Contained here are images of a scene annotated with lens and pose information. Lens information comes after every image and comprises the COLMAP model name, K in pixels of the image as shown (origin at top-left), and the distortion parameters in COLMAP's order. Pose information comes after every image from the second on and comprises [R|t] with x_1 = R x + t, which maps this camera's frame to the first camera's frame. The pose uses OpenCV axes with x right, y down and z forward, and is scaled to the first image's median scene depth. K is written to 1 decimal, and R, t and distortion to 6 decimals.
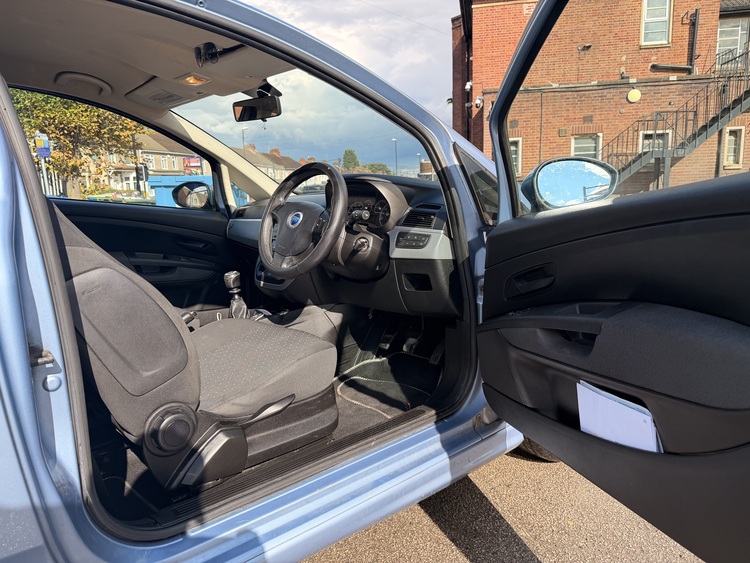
lens RADIAL K [[511.6, 0, 375.0], [0, 511.6, 281.5], [0, 0, 1]] dist [0.031244, -0.050506]
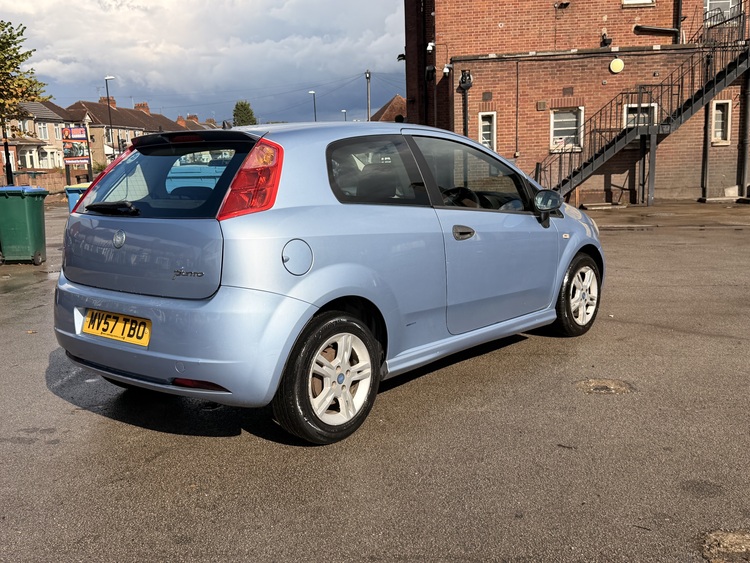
lens RADIAL K [[718.1, 0, 375.0], [0, 718.1, 281.5], [0, 0, 1]] dist [0.217453, -0.448869]
pose [[0.990637, -0.028447, 0.133527, -0.101383], [0.030038, 0.999500, -0.009917, 0.019432], [-0.133178, 0.013835, 0.990996, -0.222349]]
